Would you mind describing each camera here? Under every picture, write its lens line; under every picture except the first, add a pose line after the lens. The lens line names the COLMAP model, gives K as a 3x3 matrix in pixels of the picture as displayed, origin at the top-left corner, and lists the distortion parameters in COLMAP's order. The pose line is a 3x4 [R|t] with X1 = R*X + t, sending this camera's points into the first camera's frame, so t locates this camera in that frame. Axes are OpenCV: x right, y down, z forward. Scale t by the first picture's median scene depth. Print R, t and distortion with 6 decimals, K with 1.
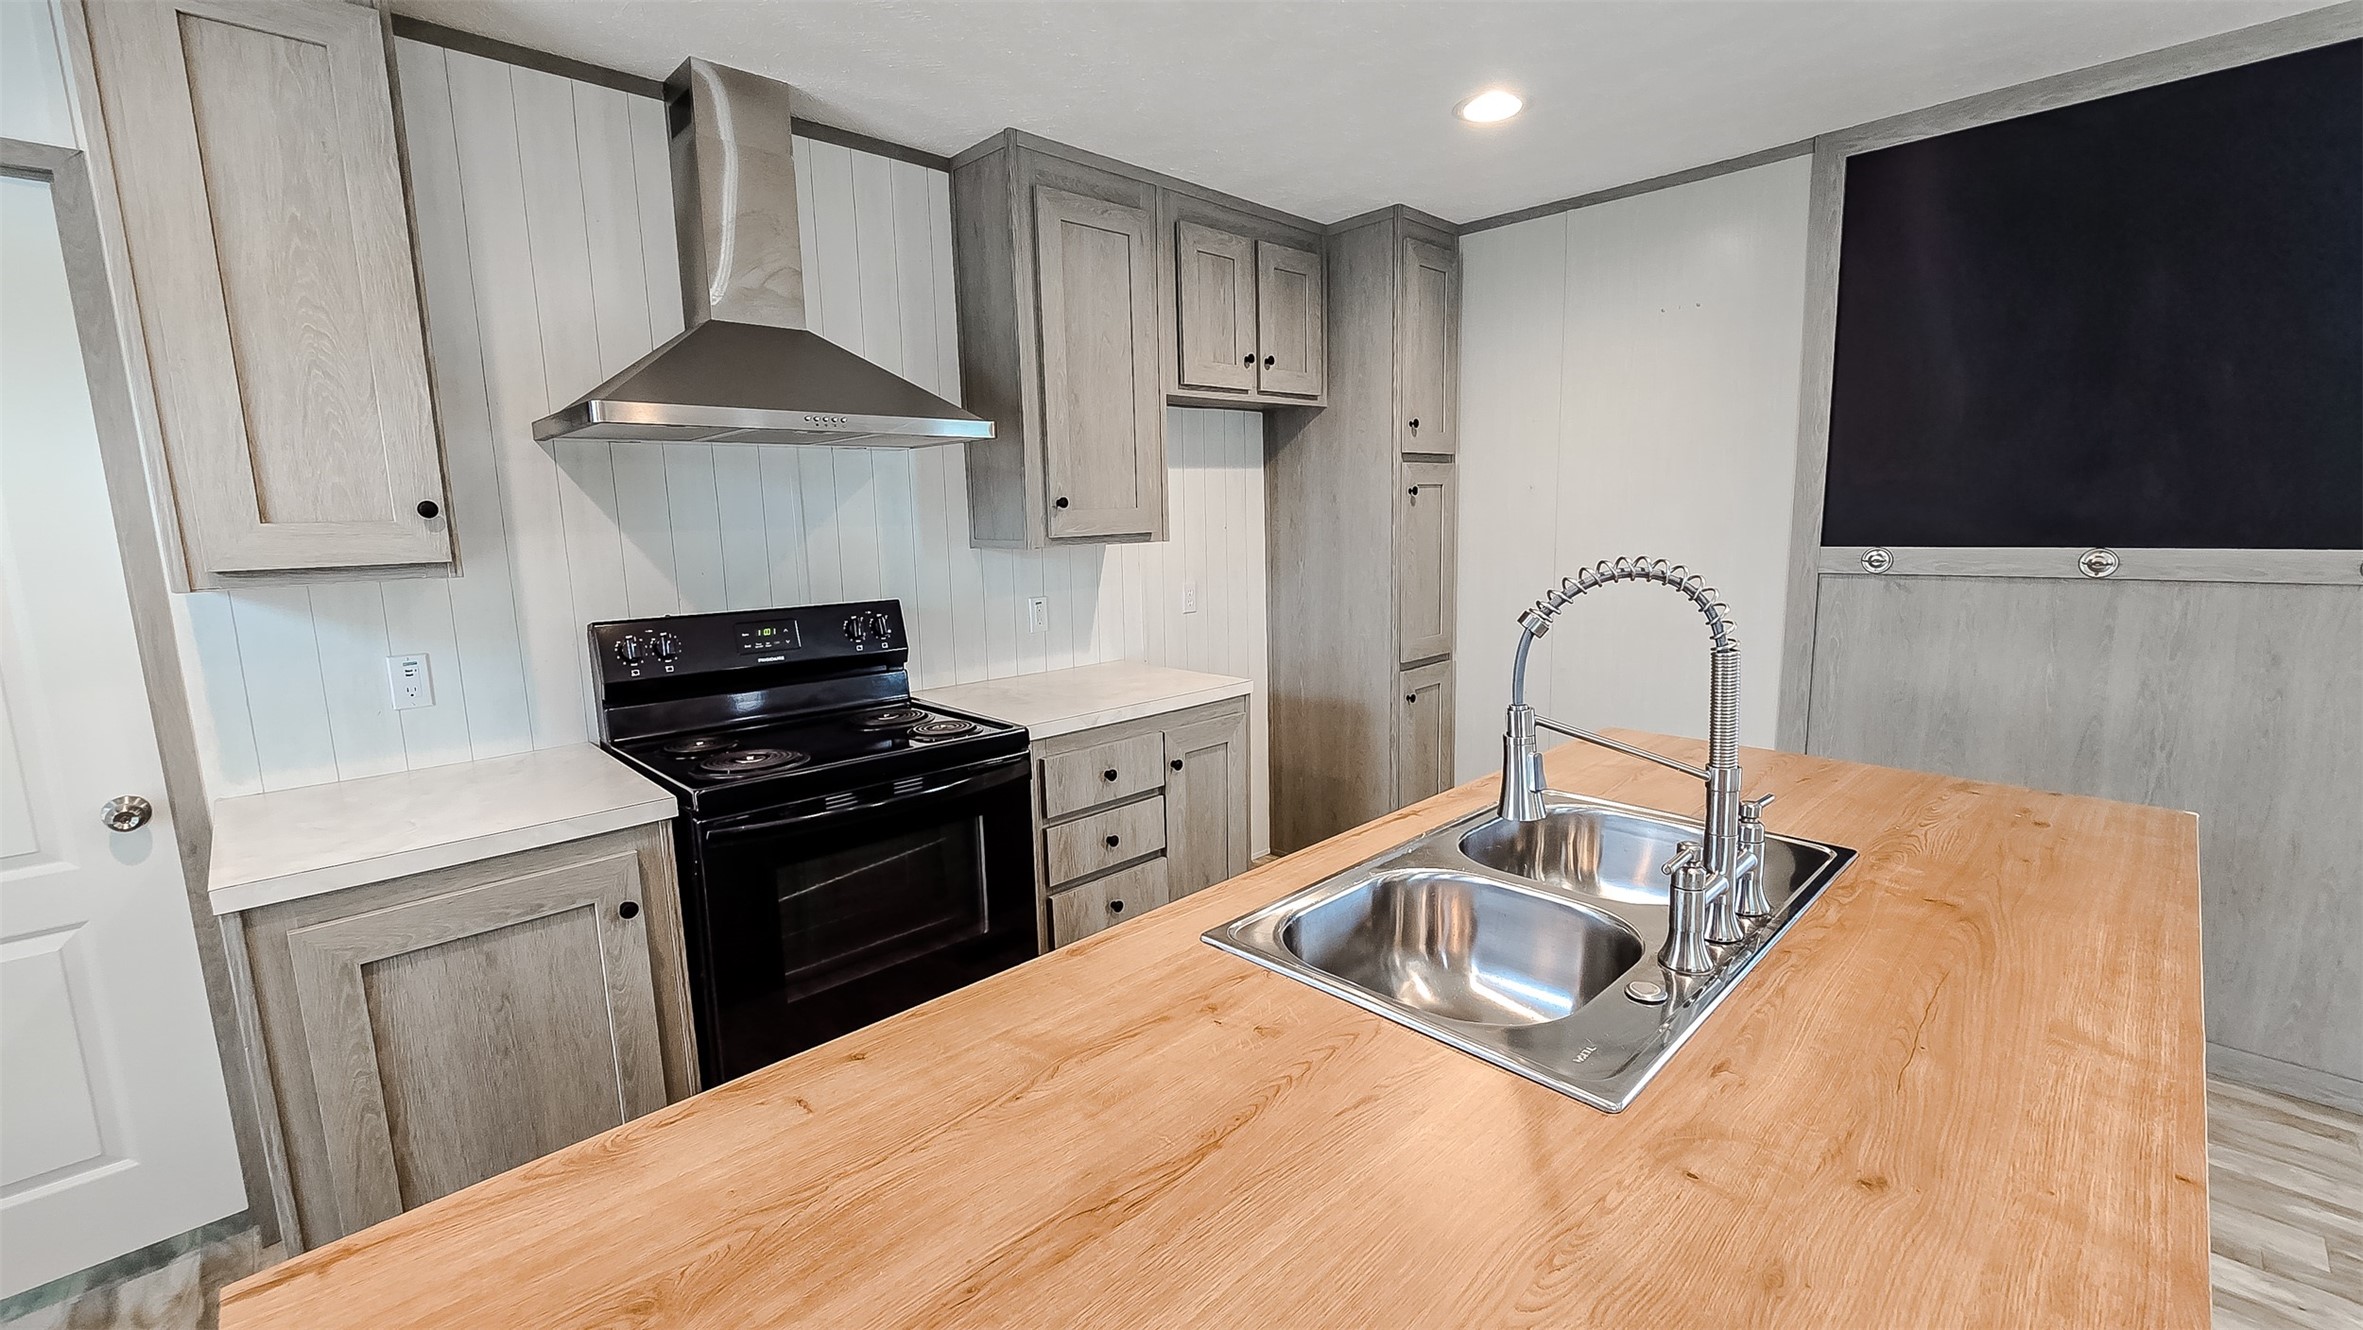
lens RADIAL K [[967.7, 0, 1175.4], [0, 967.7, 667.5], [0, 0, 1]] dist [-0.004261, 0.000004]
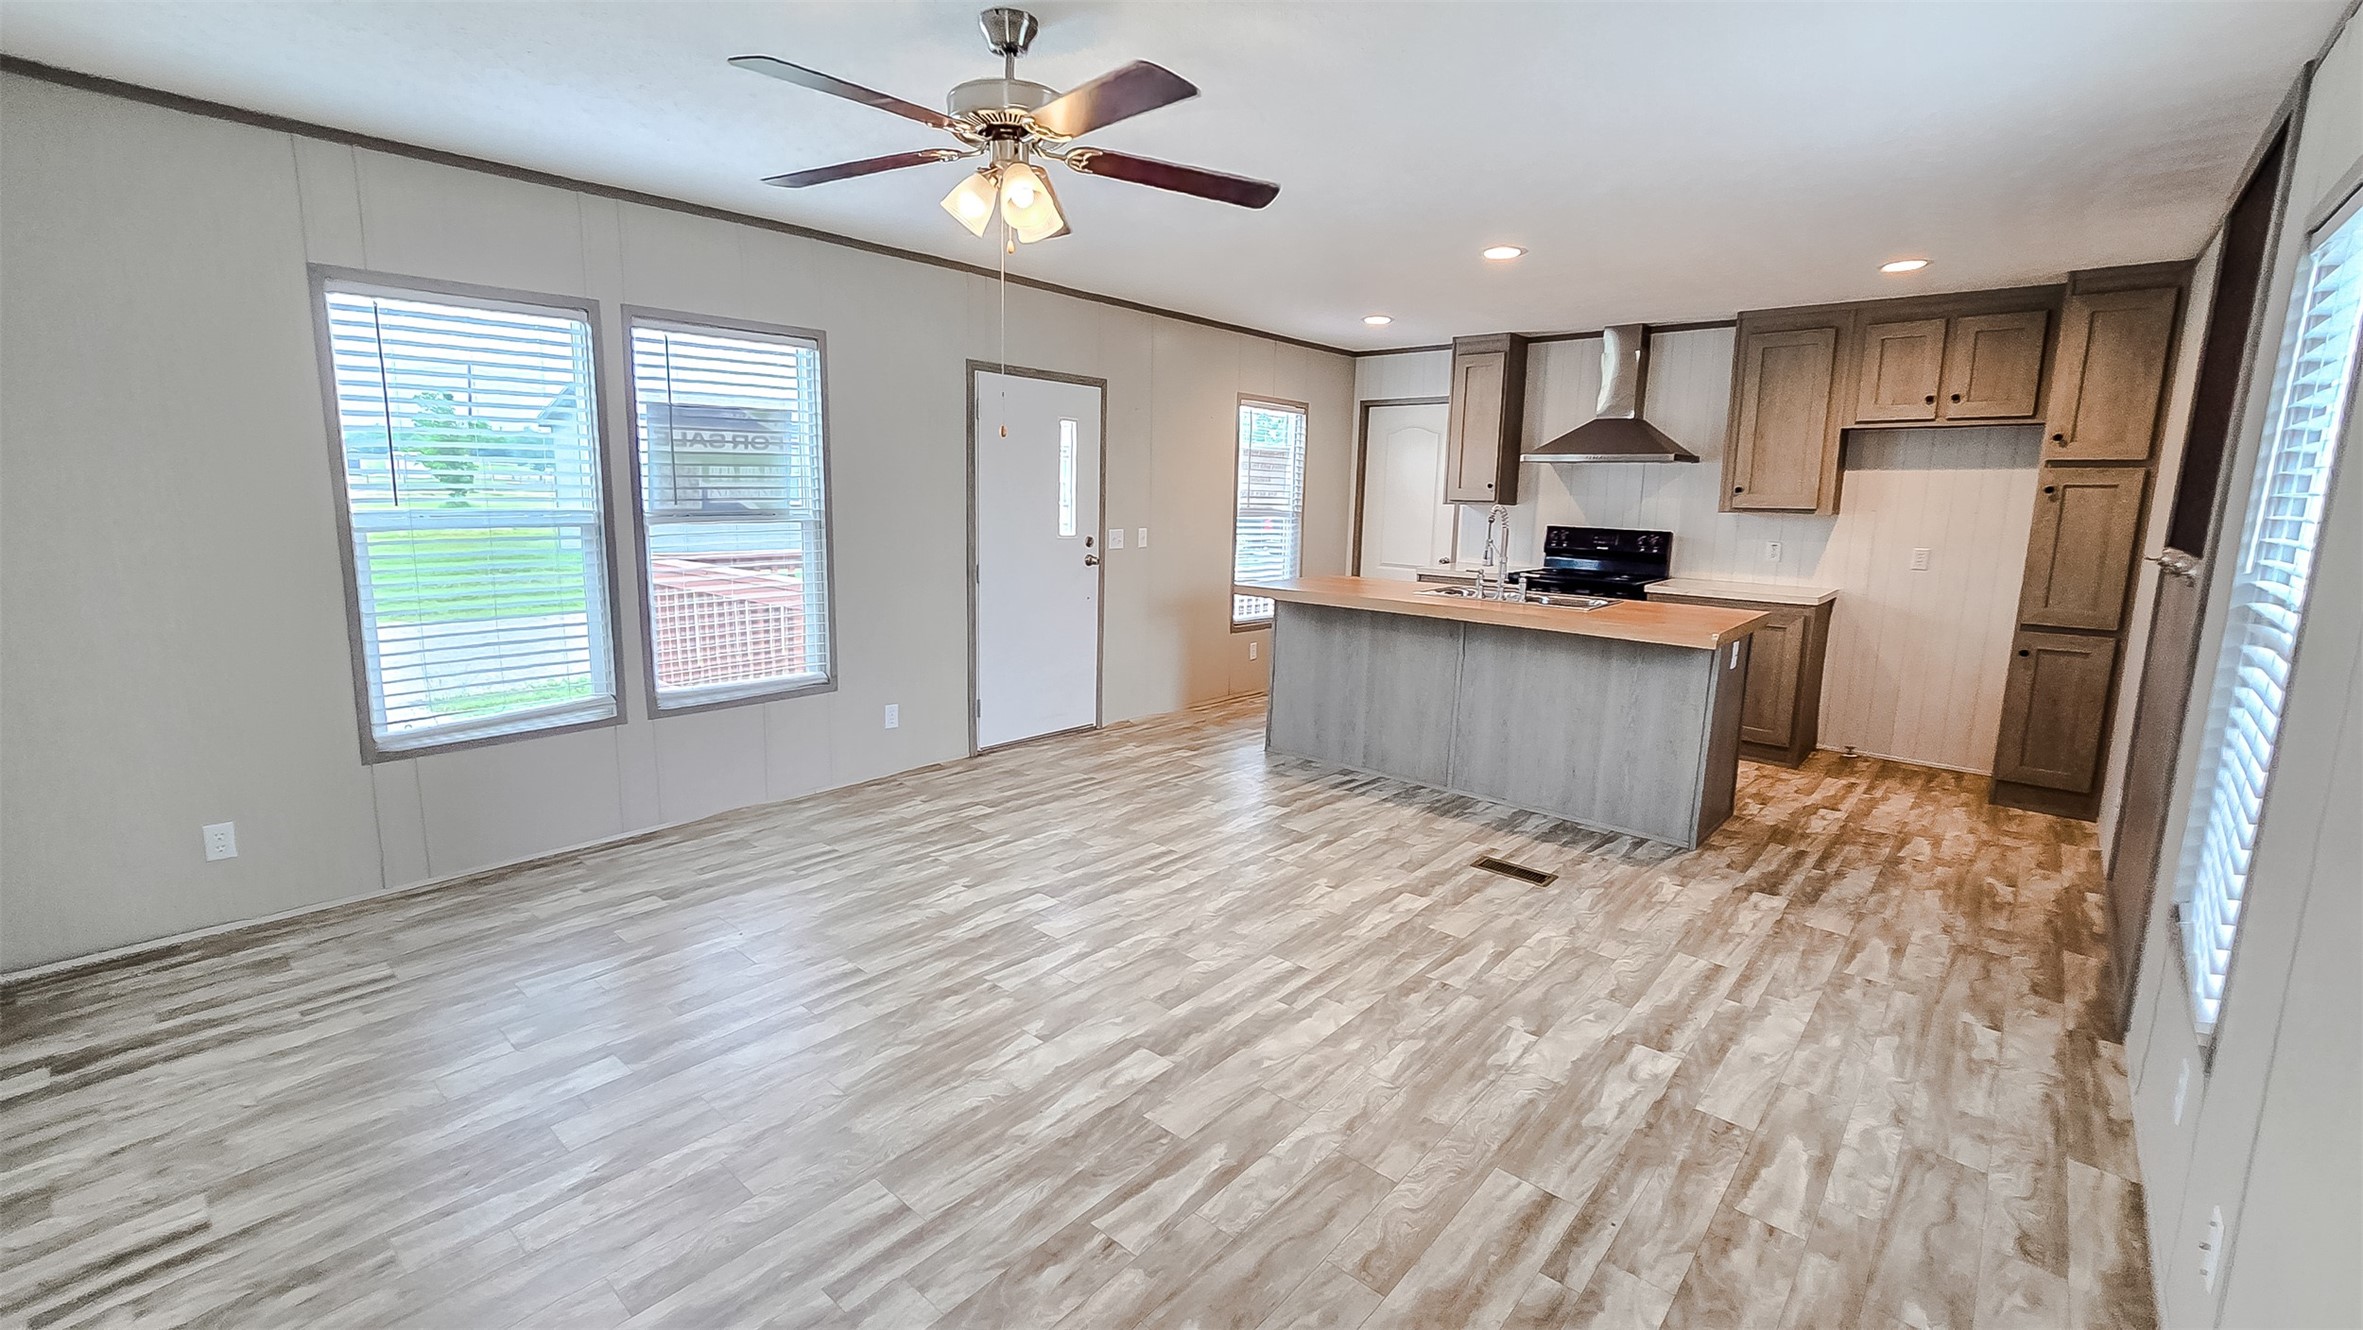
lens RADIAL K [[981.4, 0, 1181.5], [0, 981.4, 665.0], [0, 0, 1]] dist [-0.003675, 0.000426]
pose [[0.091253, 0.202184, -0.975087, 1.959133], [-0.178244, 0.966676, 0.183759, 0.010942], [0.979746, 0.157035, 0.124250, -0.335224]]
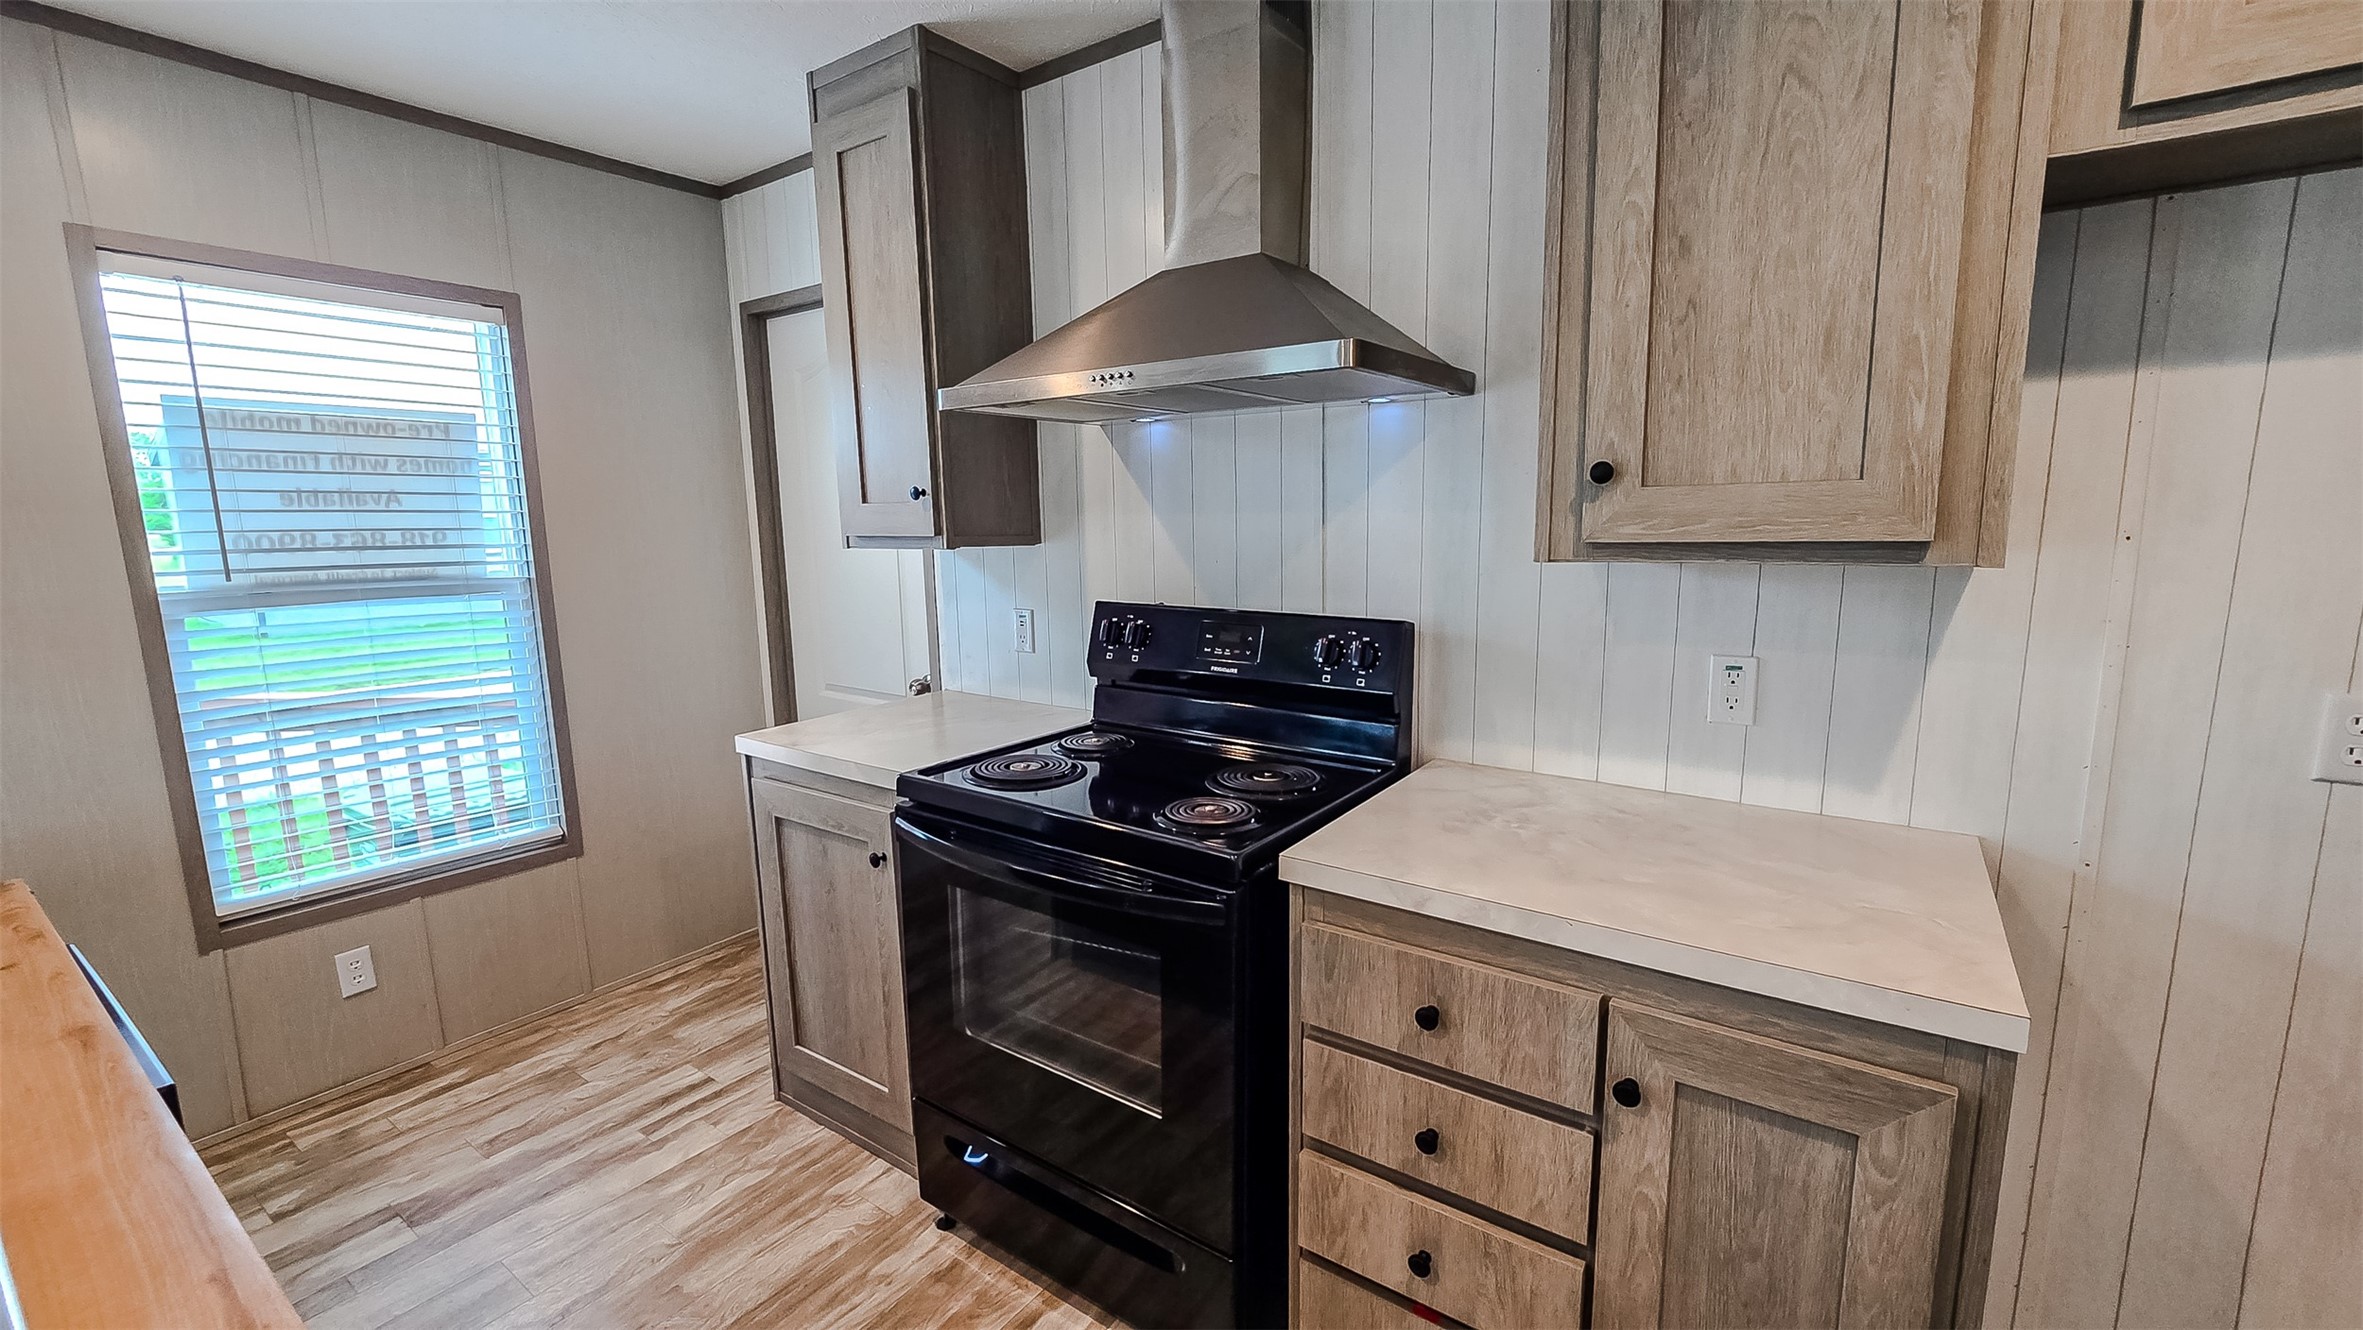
lens RADIAL K [[971.8, 0, 1178.6], [0, 971.8, 671.2], [0, 0, 1]] dist [-0.005206, 0.000296]
pose [[0.184003, 0.181065, -0.966105, 0.369940], [-0.144918, 0.977143, 0.155533, -0.126992], [0.972184, 0.111388, 0.206037, 0.757670]]
